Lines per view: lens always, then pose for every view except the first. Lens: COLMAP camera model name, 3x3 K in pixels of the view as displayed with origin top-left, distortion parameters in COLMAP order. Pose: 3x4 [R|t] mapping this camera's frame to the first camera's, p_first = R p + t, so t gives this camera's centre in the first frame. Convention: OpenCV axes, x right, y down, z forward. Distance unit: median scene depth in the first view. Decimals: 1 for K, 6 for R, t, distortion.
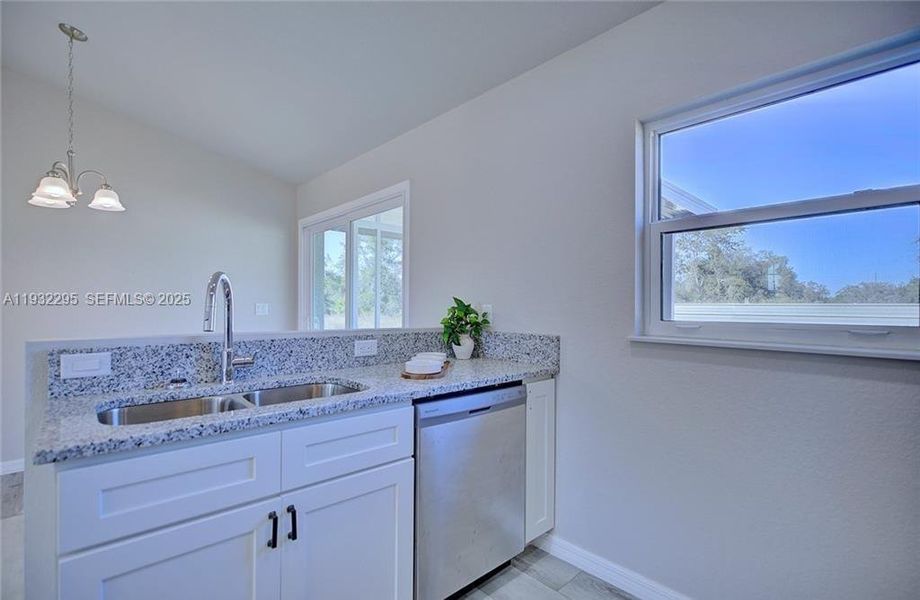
lens RADIAL K [[424.9, 0, 461.6], [0, 424.9, 307.2], [0, 0, 1]] dist [0.001683, 0.000339]
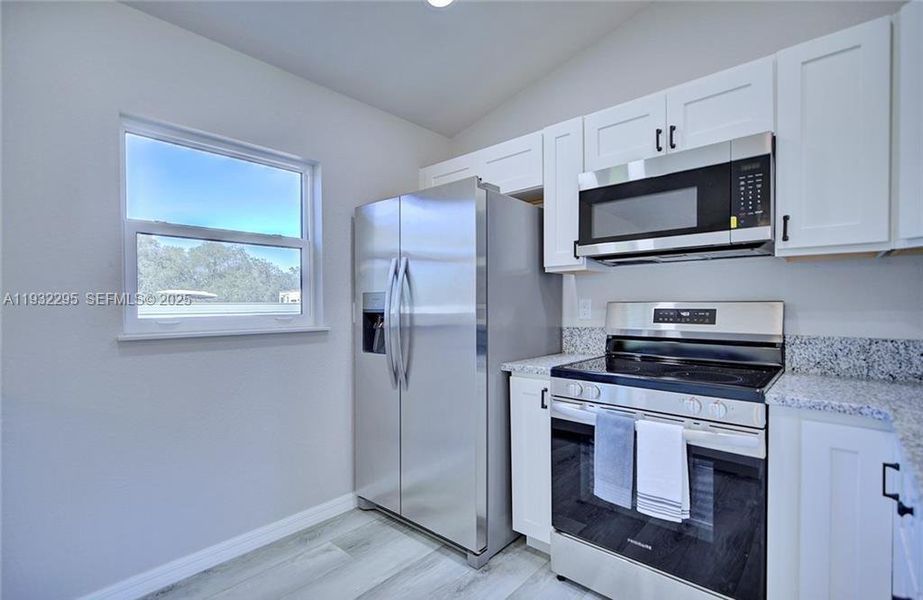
lens RADIAL K [[423.7, 0, 460.1], [0, 423.7, 309.9], [0, 0, 1]] dist [0.001517, 0.000324]
pose [[-0.085002, -0.020505, 0.996170, -0.583236], [0.003974, 0.999773, 0.020918, -0.005560], [-0.996373, 0.005737, -0.084902, 0.320239]]
